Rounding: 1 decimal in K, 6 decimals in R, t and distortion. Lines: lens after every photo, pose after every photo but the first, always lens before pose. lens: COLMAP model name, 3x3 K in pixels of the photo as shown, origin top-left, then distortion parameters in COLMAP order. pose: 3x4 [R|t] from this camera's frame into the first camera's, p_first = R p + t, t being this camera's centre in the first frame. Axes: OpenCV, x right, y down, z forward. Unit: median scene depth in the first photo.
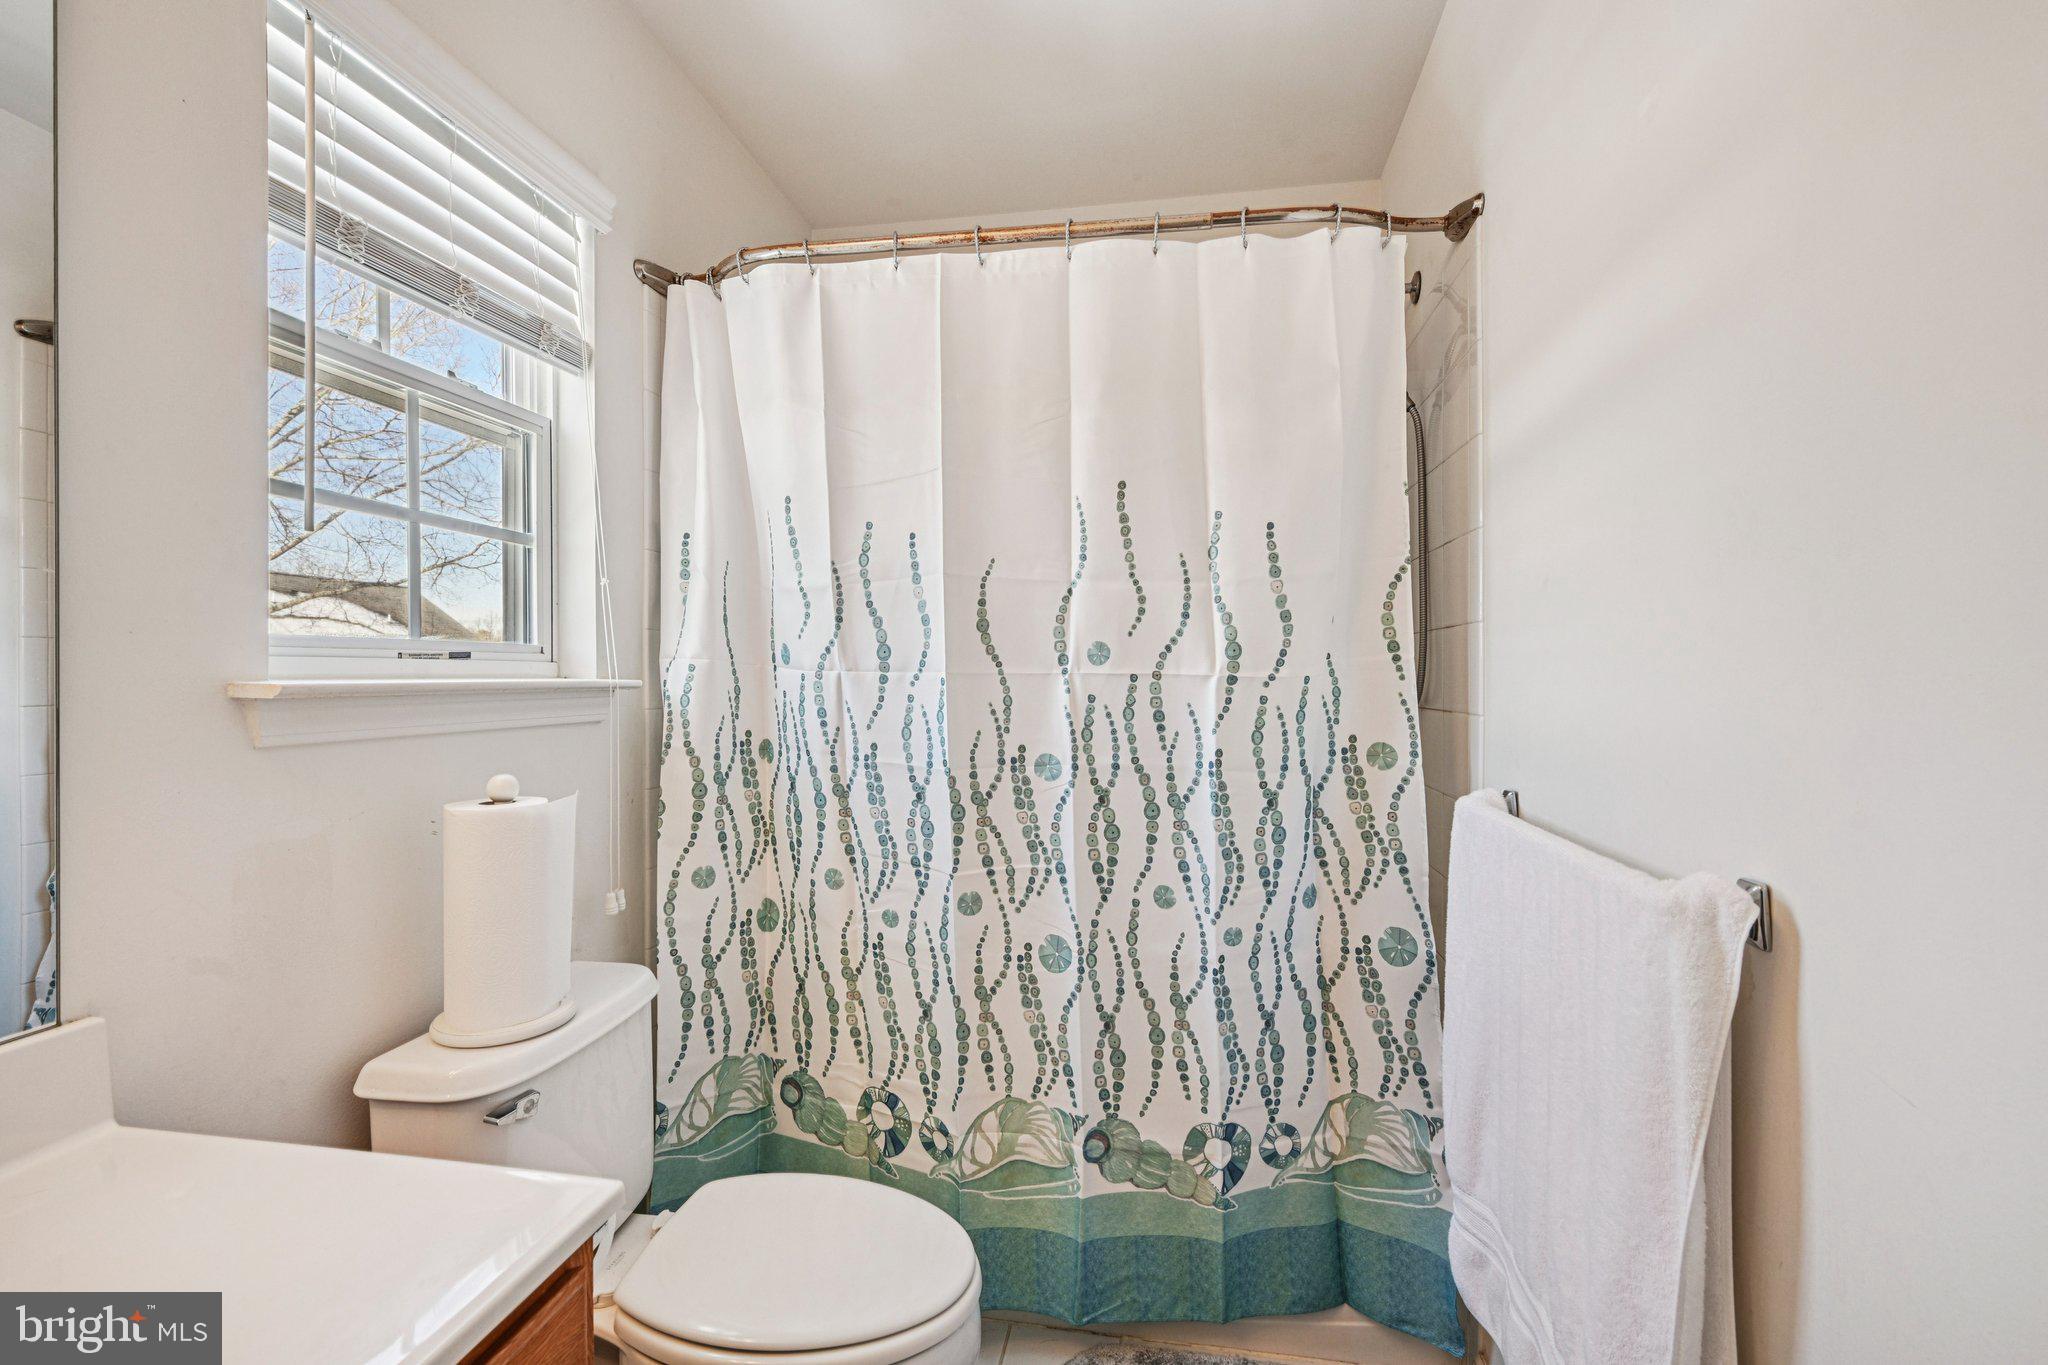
lens RADIAL K [[908.1, 0, 1020.4], [0, 908.1, 673.6], [0, 0, 1]] dist [-0.001347, -0.000918]
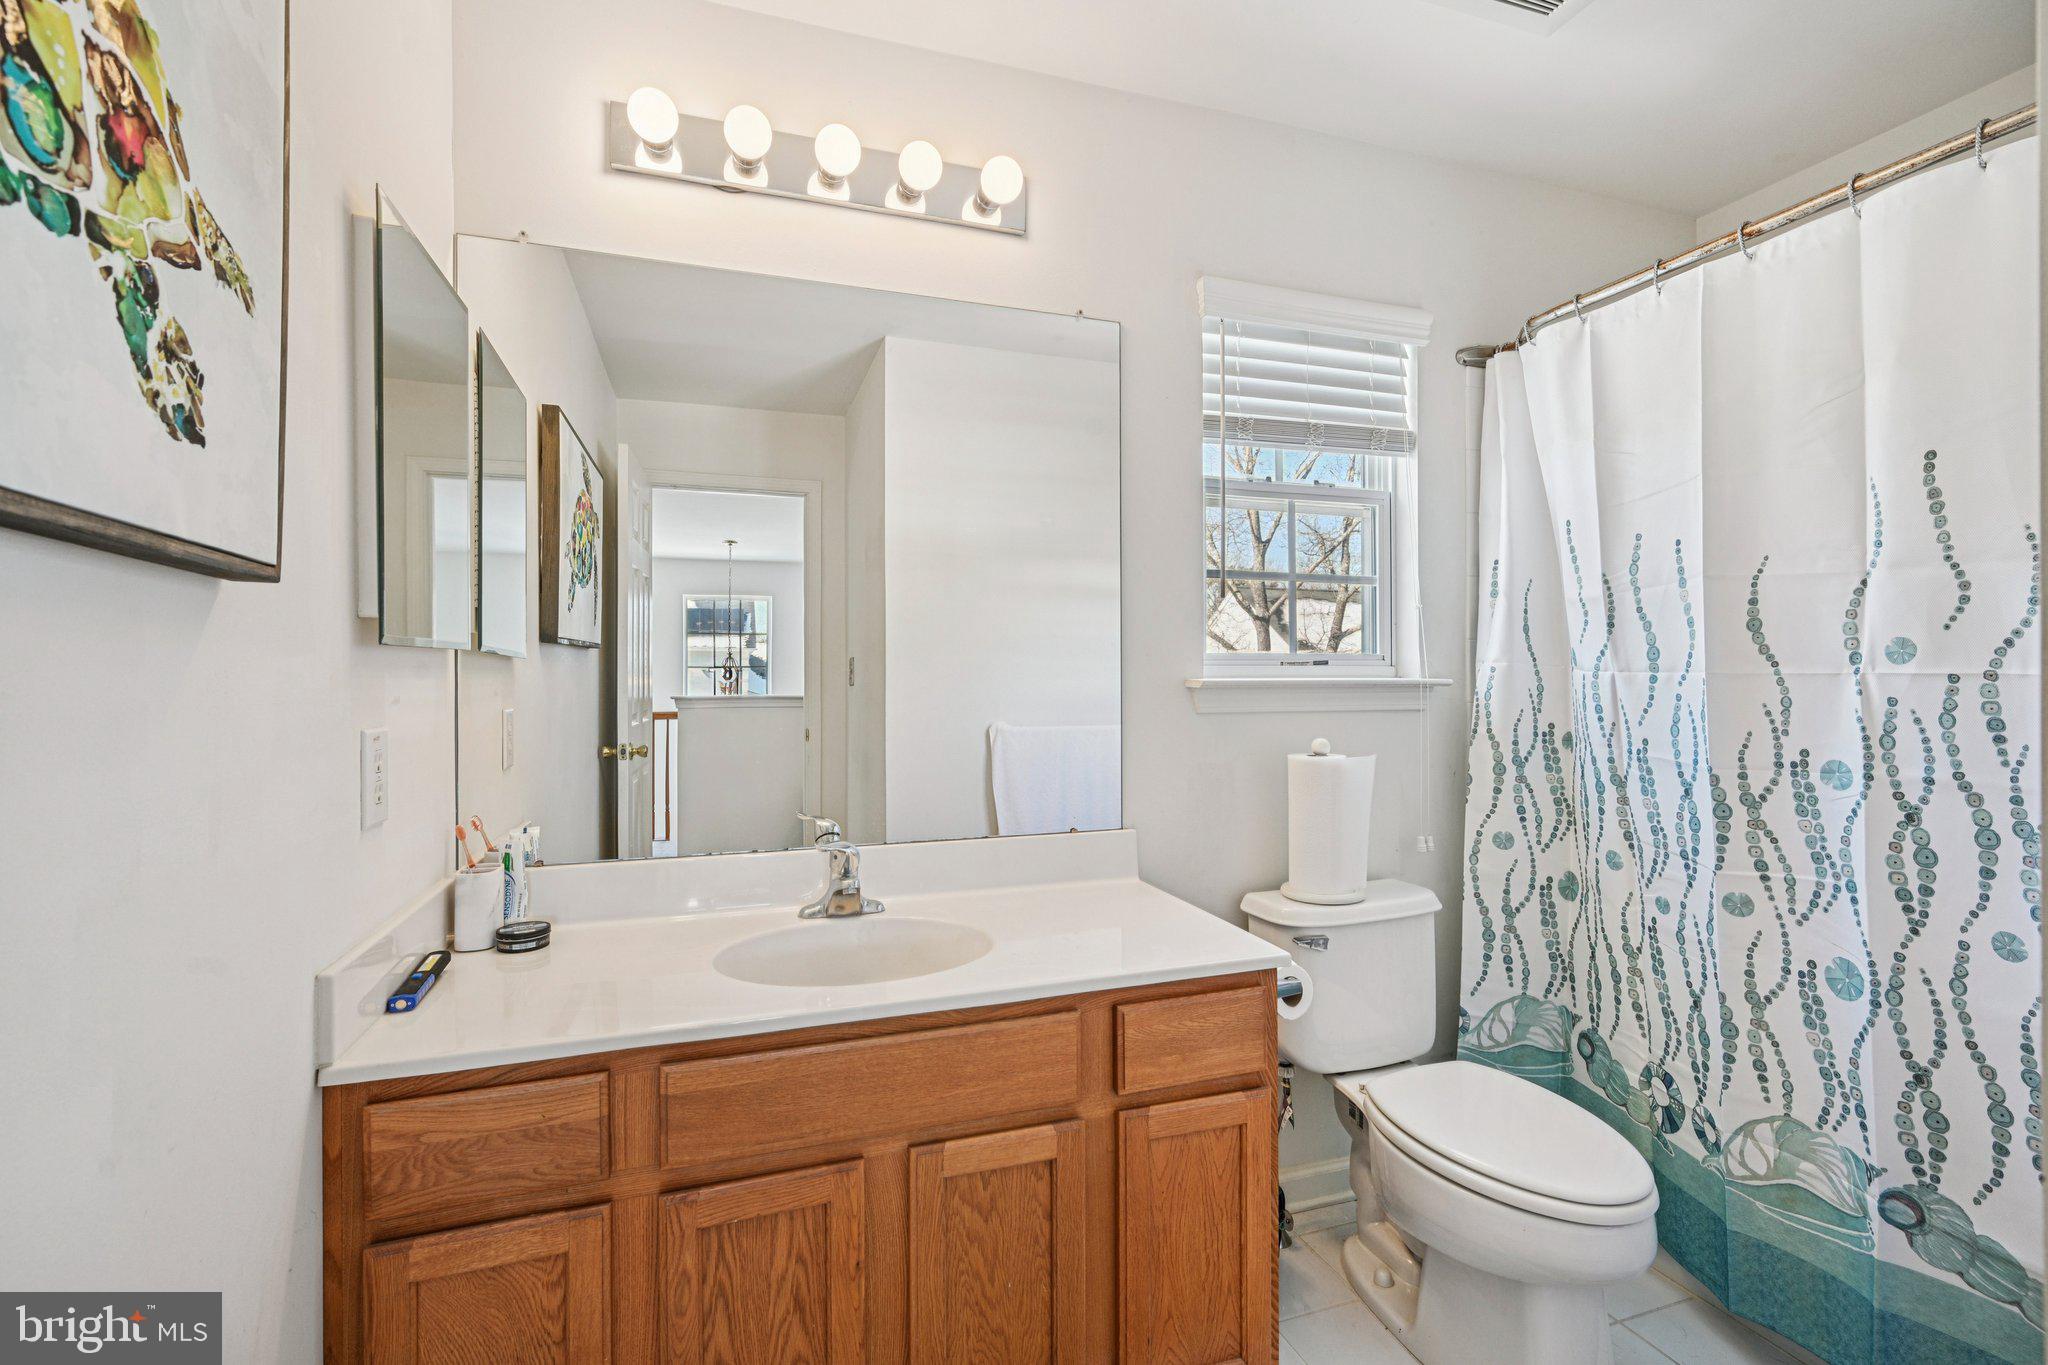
lens RADIAL K [[908.1, 0, 1020.4], [0, 908.1, 673.6], [0, 0, 1]] dist [-0.001347, -0.000918]
pose [[0.477033, -0.002063, -0.878883, 0.442082], [0.001034, 0.999998, -0.001786, 0.000776], [0.878885, -0.000057, 0.477034, -0.167060]]
